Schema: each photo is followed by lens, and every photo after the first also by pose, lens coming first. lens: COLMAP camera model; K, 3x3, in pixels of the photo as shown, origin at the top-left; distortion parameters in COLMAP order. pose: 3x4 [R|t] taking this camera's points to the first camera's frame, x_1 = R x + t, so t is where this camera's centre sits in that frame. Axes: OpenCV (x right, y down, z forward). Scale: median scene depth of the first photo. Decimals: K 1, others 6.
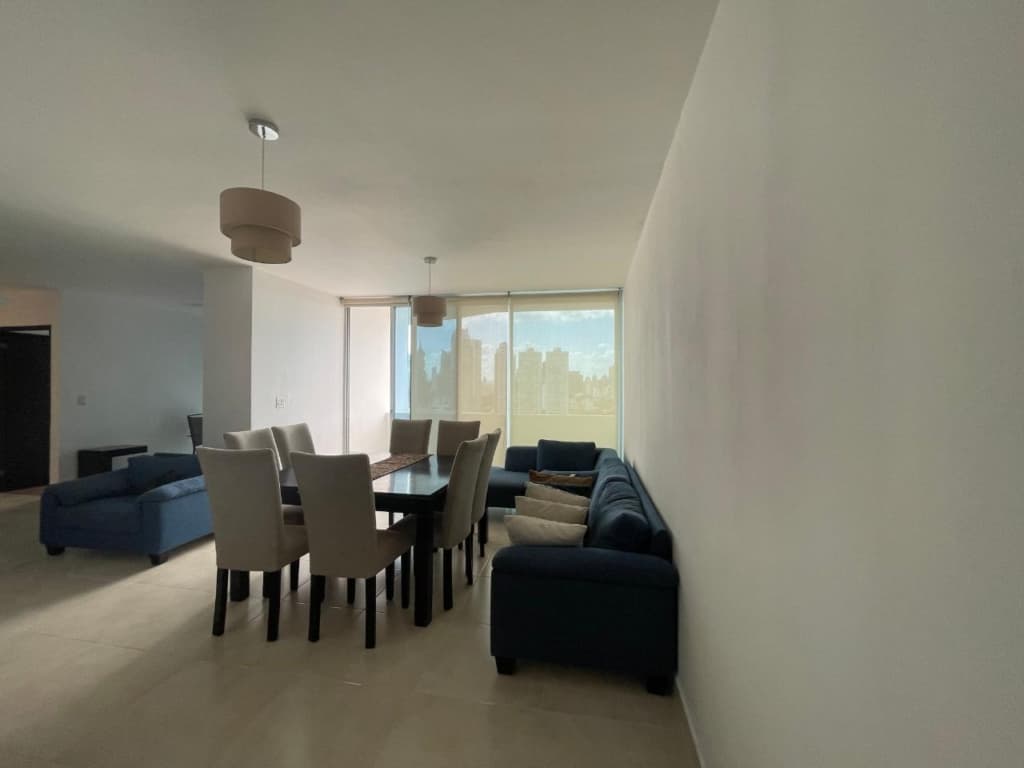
lens RADIAL K [[412.4, 0, 510.3], [0, 412.4, 385.8], [0, 0, 1]] dist [-0.011045, -0.000402]
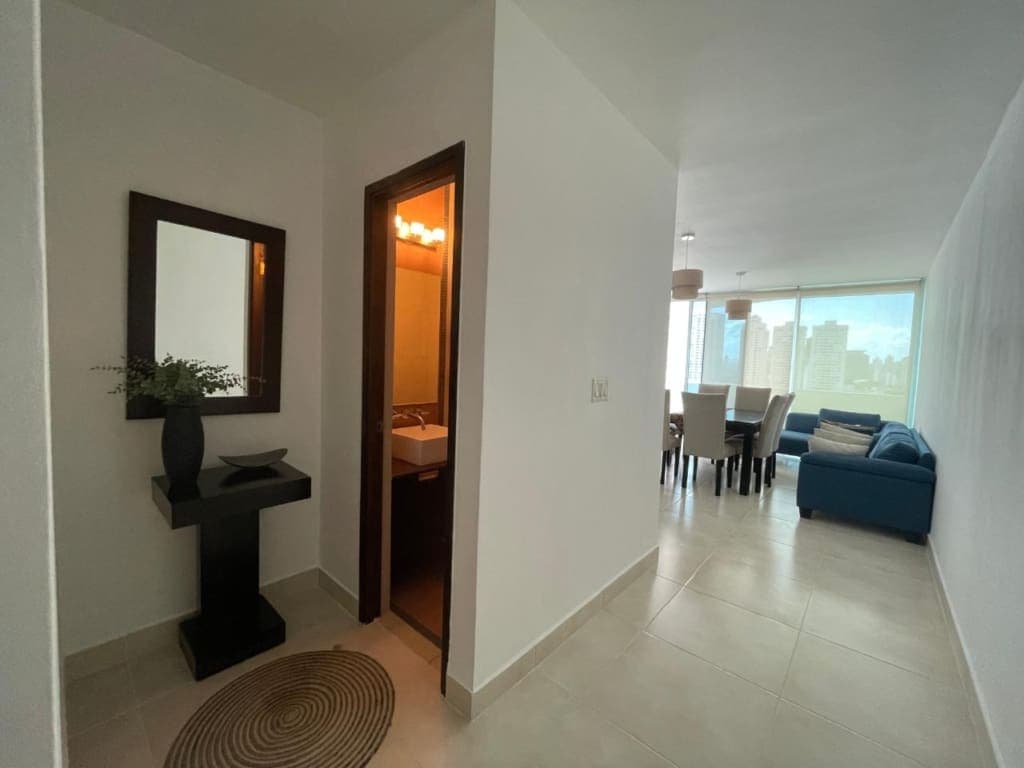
lens RADIAL K [[412.4, 0, 509.0], [0, 412.4, 379.2], [0, 0, 1]] dist [-0.011045, -0.000402]
pose [[0.853556, 0.057564, -0.517812, -0.121572], [-0.034522, 0.997942, 0.054034, 0.014286], [0.519857, -0.028245, 0.853786, -0.652748]]
